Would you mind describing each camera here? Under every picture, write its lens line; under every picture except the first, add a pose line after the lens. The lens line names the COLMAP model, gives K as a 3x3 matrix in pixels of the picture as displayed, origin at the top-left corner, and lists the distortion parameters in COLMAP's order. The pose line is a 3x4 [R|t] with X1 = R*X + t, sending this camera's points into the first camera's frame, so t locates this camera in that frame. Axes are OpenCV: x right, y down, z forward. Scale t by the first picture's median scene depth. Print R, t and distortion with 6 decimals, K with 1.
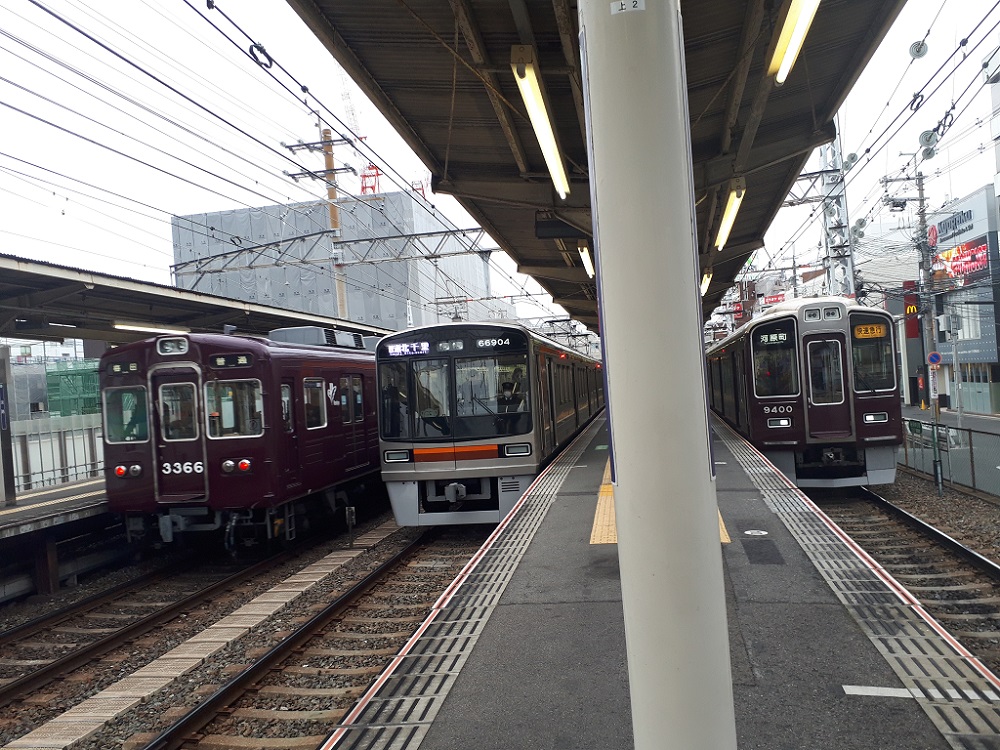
lens RADIAL K [[801.2, 0, 498.1], [0, 801.2, 374.2], [0, 0, 1]] dist [-0.004376, -0.008160]
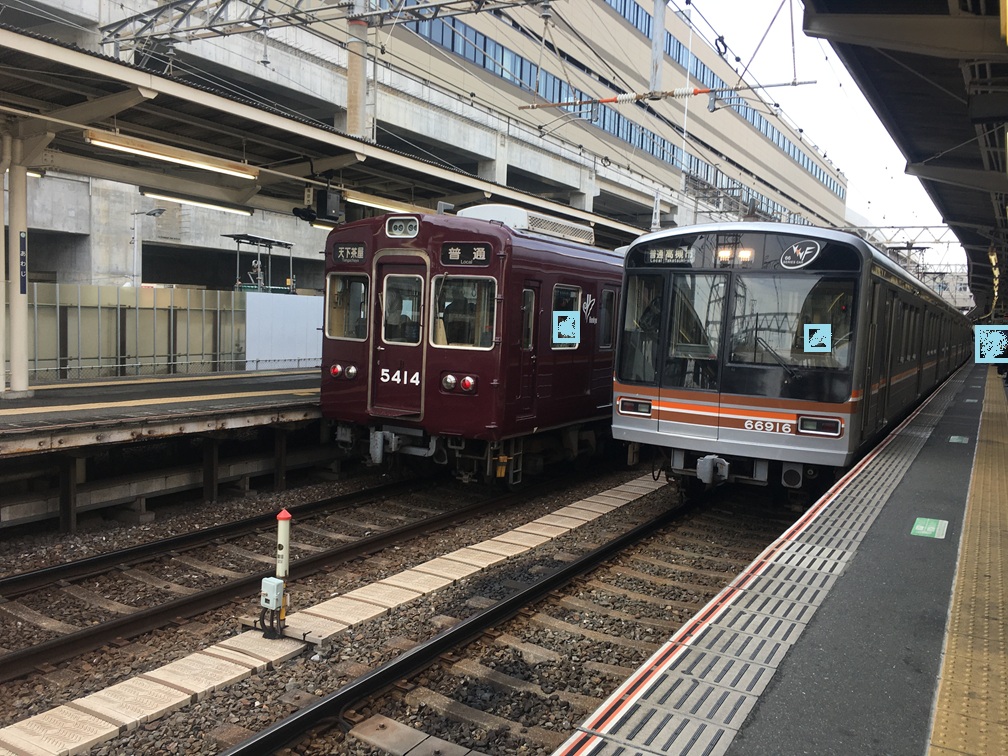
lens RADIAL K [[857.1, 0, 509.0], [0, 857.1, 377.9], [0, 0, 1]] dist [0.029723, -0.024267]
pose [[0.927913, 0.132226, -0.348560, 0.020883], [-0.099783, 0.988963, 0.109526, 0.009189], [0.359195, -0.066850, 0.930865, 0.212916]]
